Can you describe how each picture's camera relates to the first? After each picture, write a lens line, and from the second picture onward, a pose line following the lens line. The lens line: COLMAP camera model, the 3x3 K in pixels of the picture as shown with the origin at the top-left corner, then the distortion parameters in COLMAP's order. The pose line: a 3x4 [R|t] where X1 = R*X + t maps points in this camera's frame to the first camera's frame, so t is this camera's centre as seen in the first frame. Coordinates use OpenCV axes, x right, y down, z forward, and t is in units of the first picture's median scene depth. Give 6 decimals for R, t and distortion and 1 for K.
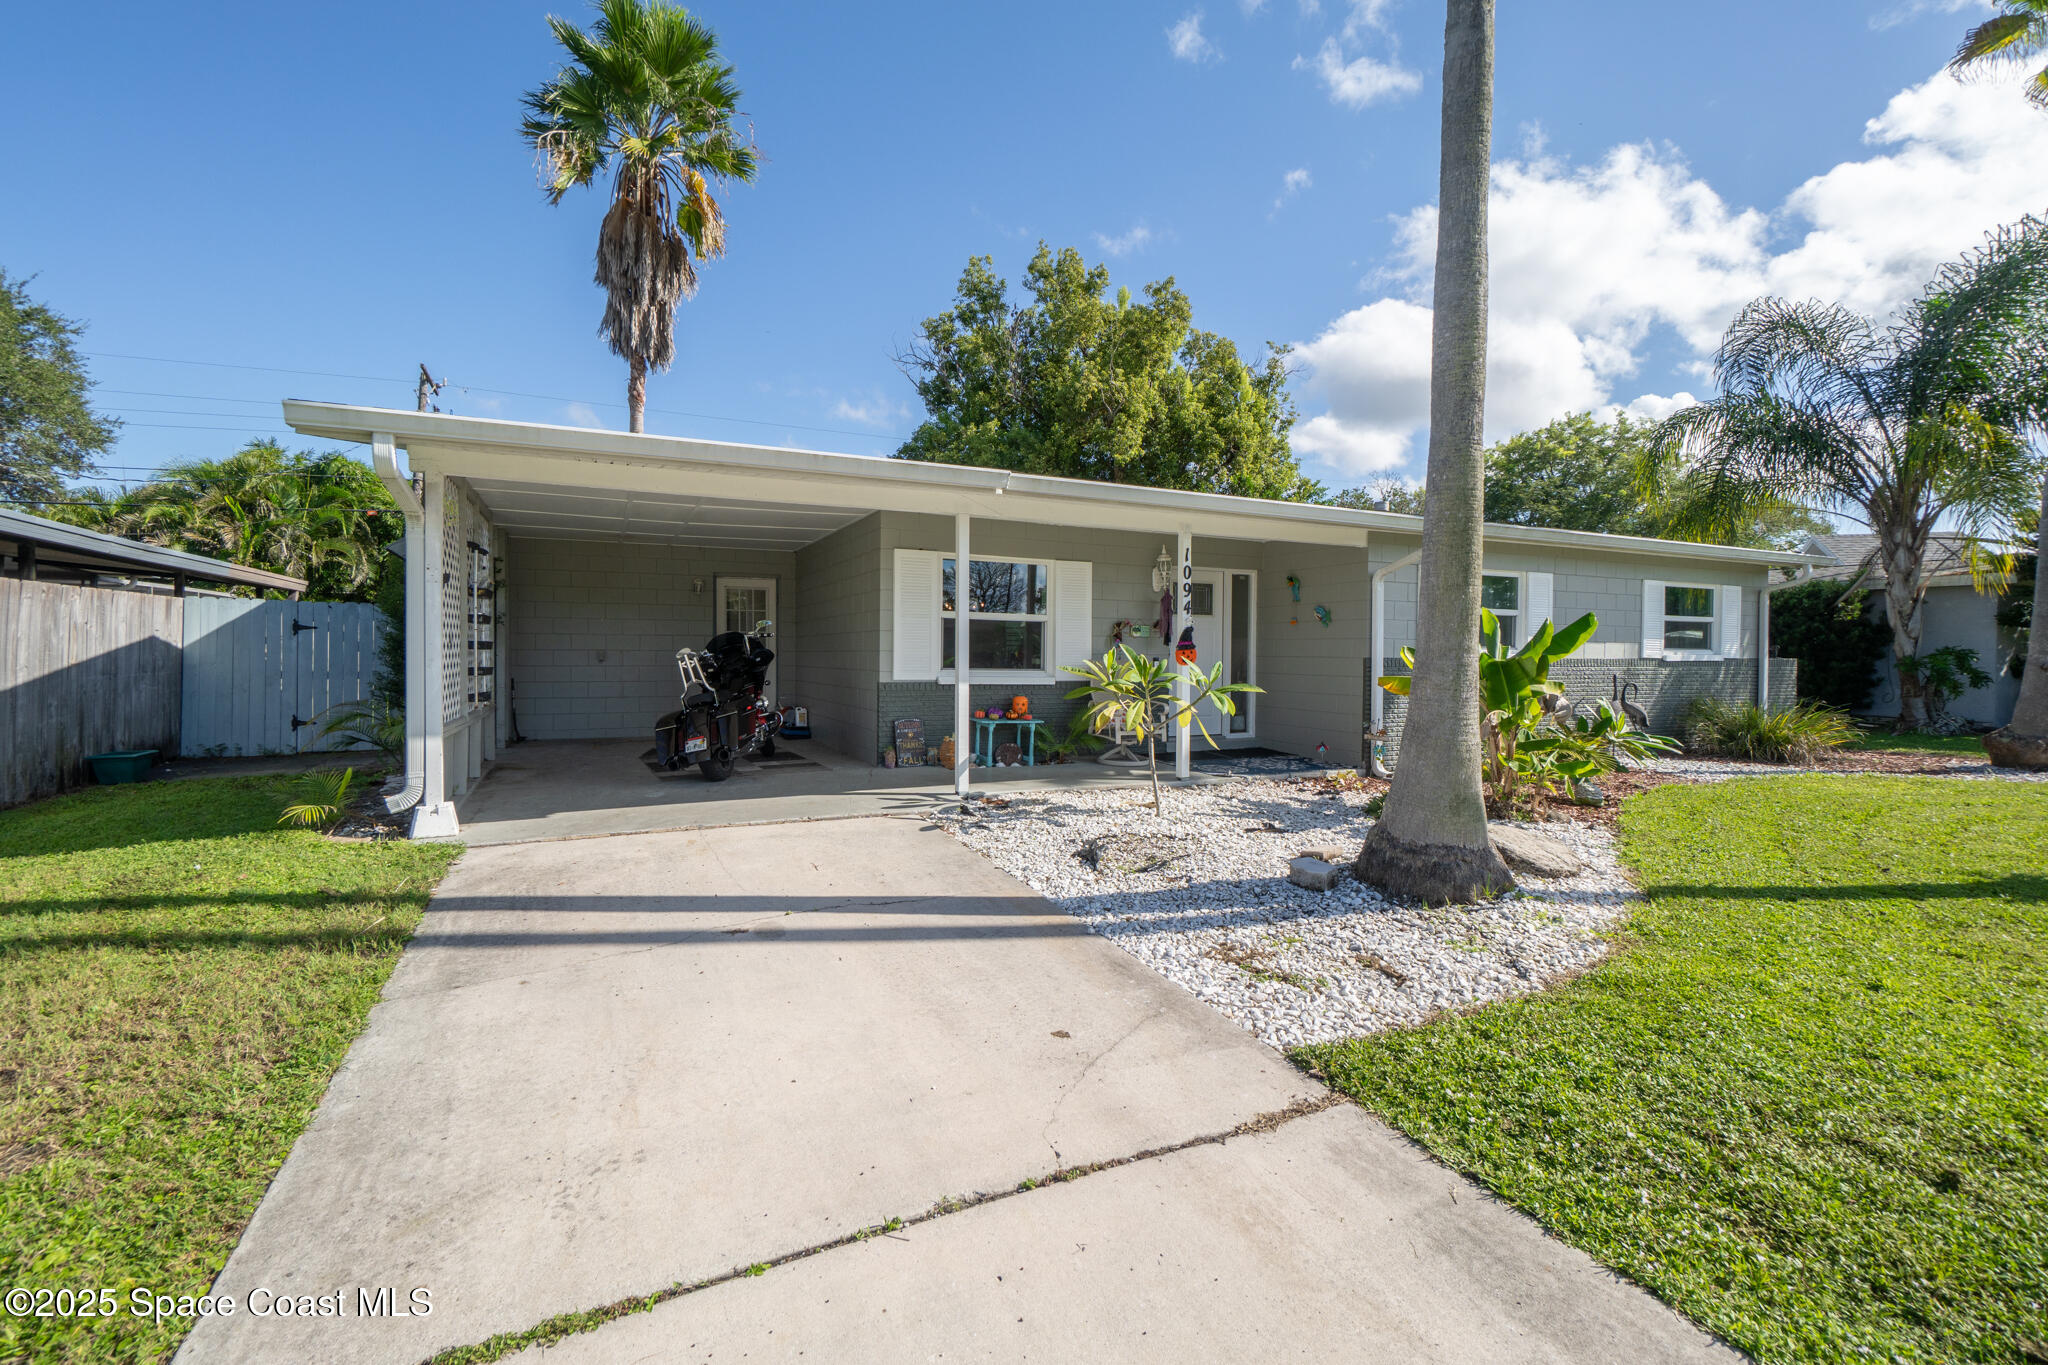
lens RADIAL K [[875.7, 0, 1014.2], [0, 875.7, 654.4], [0, 0, 1]] dist [-0.109825, 0.057914]
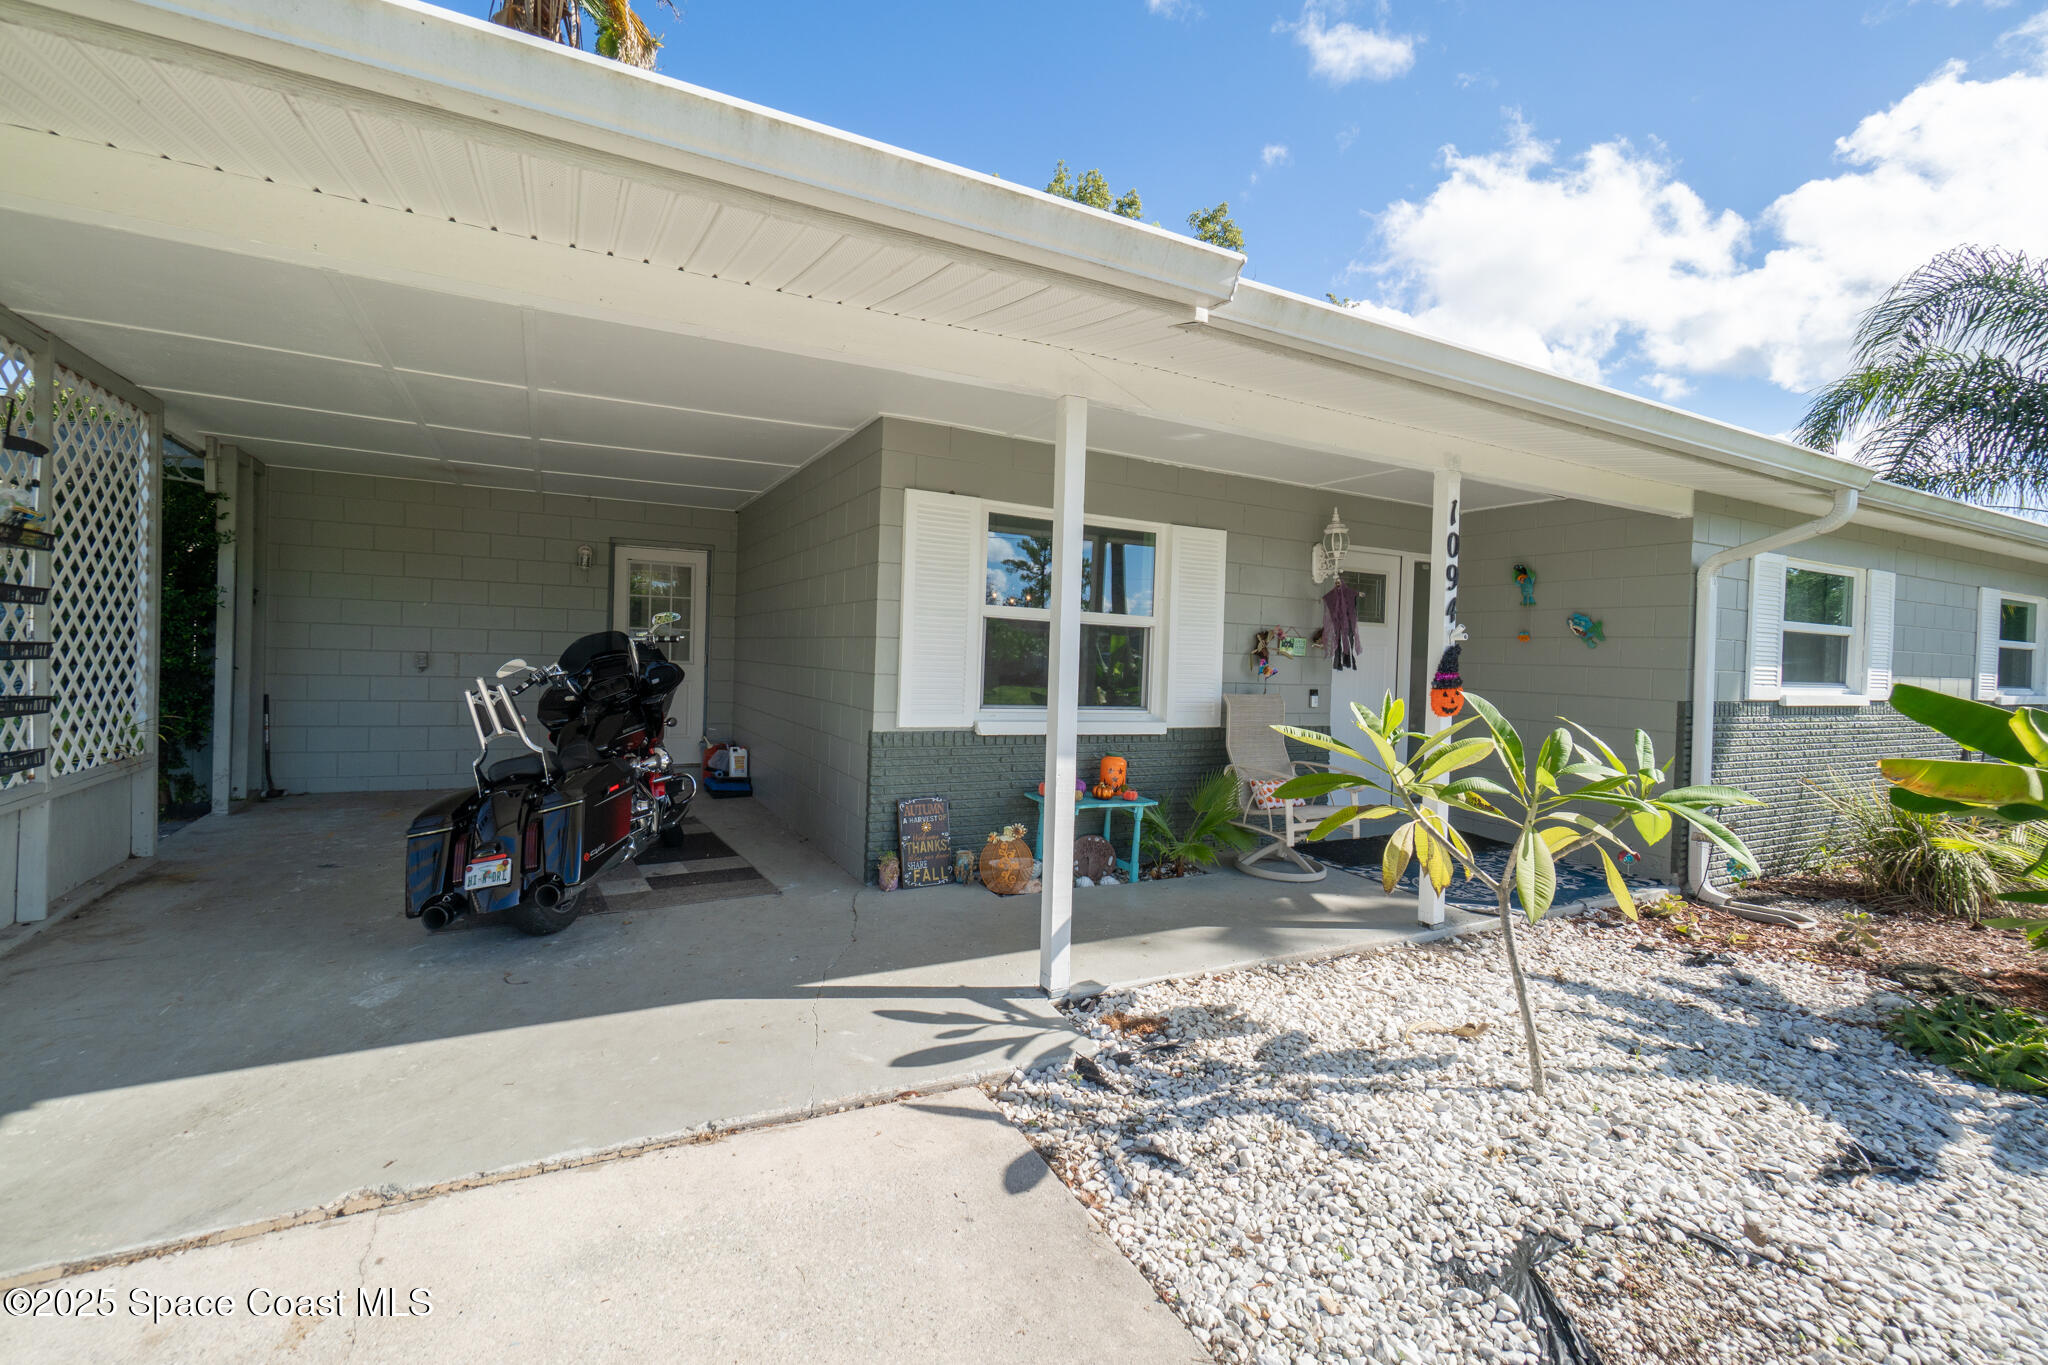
lens RADIAL K [[882.6, 0, 1008.4], [0, 882.6, 664.0], [0, 0, 1]] dist [-0.002404, -0.000582]
pose [[0.997049, 0.022399, 0.073424, -0.097288], [-0.022641, 0.999741, 0.002467, -0.011960], [-0.073350, -0.004122, 0.997298, 0.388404]]
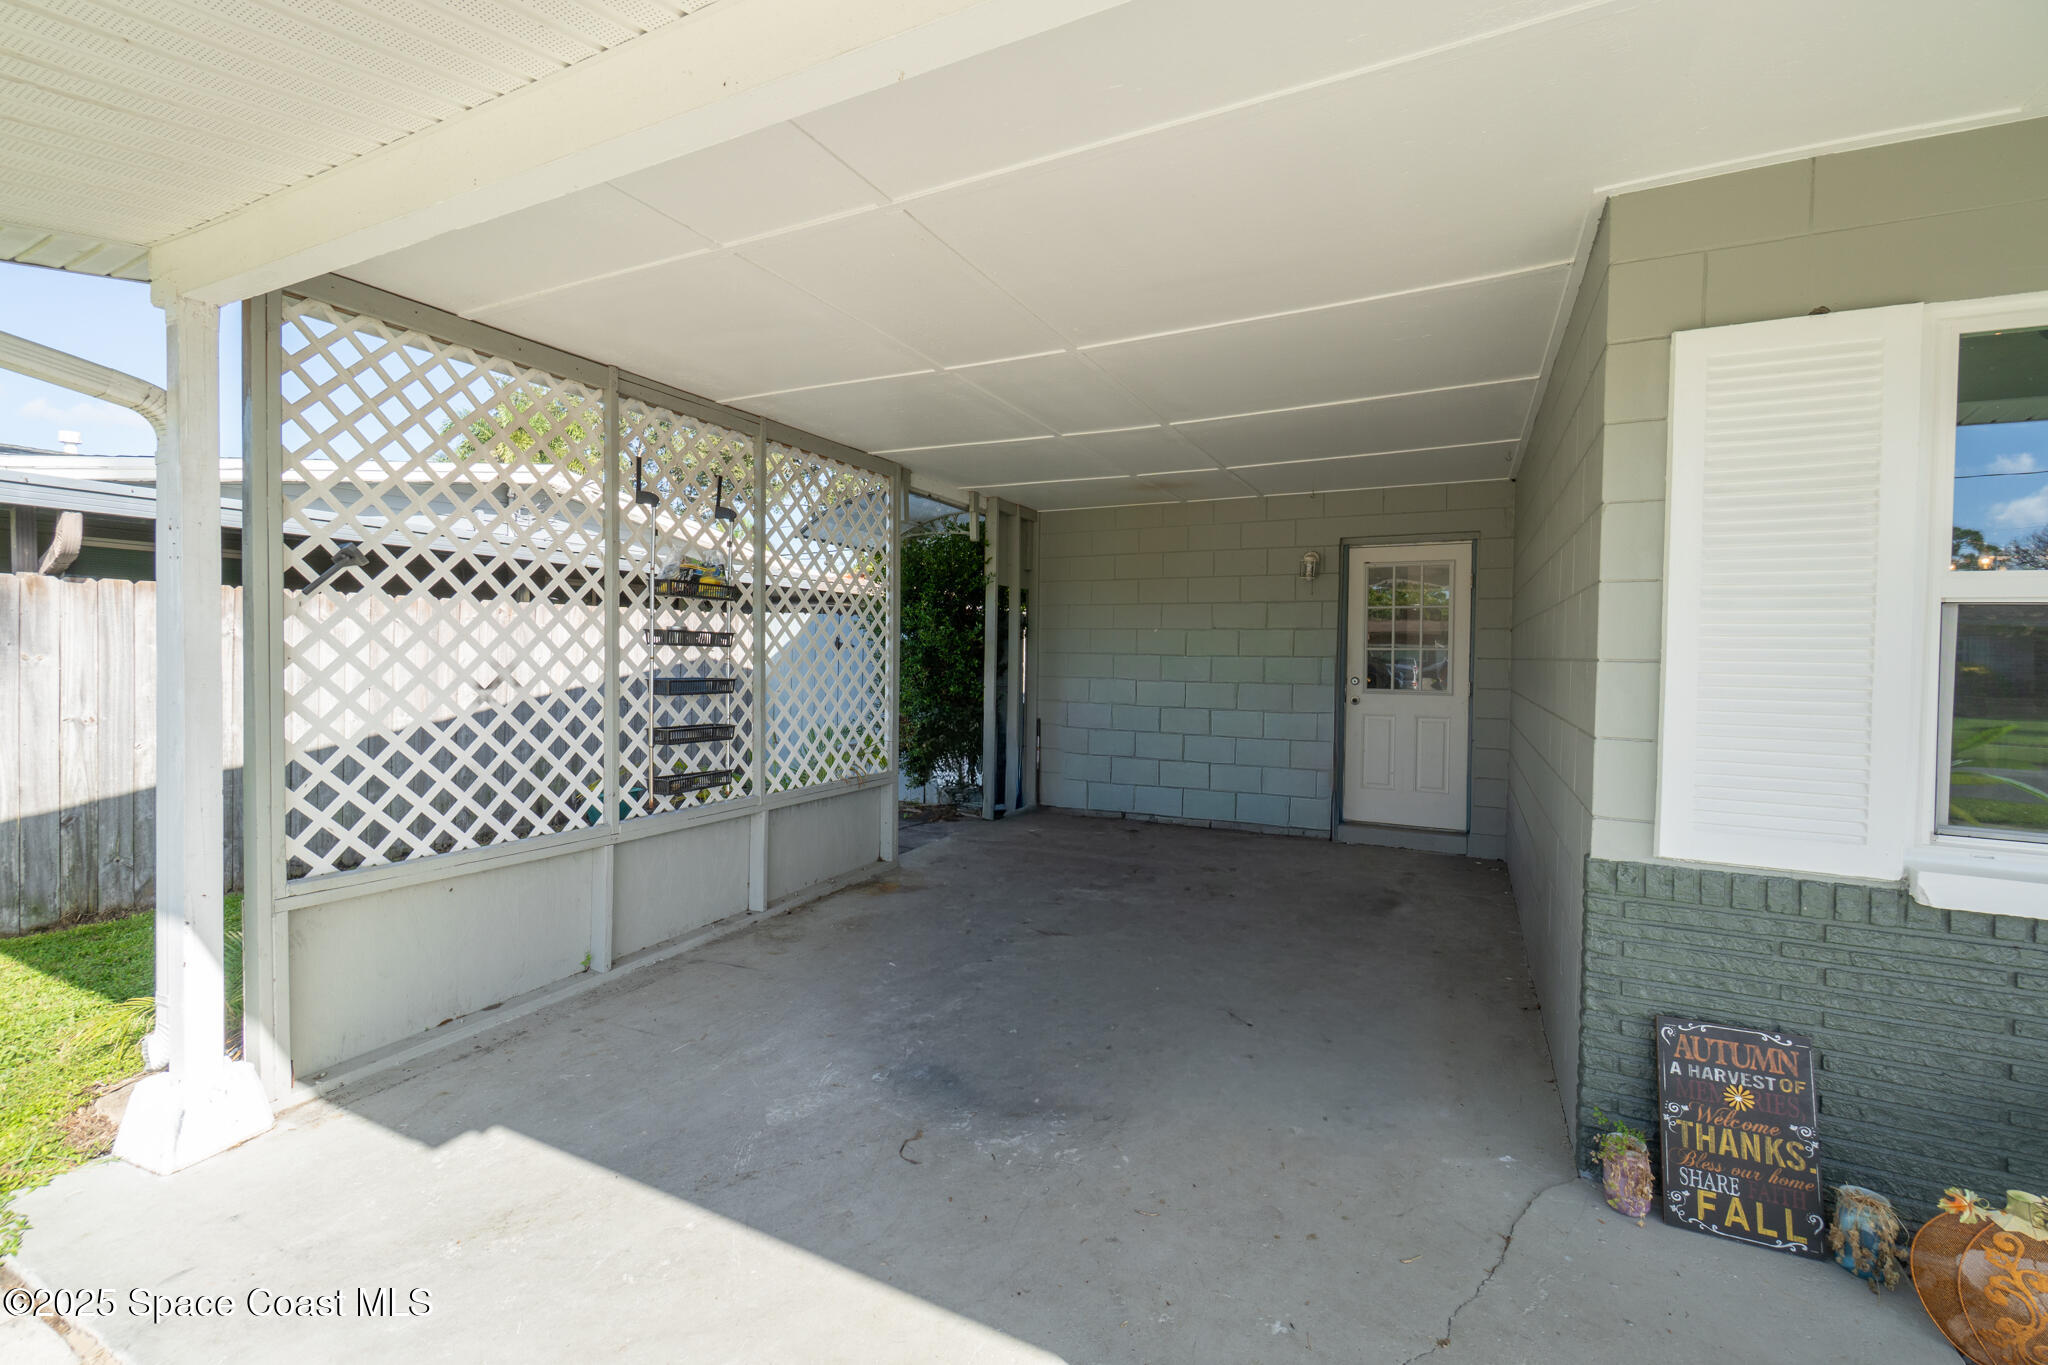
lens RADIAL K [[882.6, 0, 1008.4], [0, 882.6, 664.0], [0, 0, 1]] dist [-0.002404, -0.000582]
pose [[0.632508, 0.011165, -0.774473, -0.053211], [-0.015929, 0.999872, 0.001405, -0.020849], [0.774390, 0.011448, 0.632605, 0.610004]]
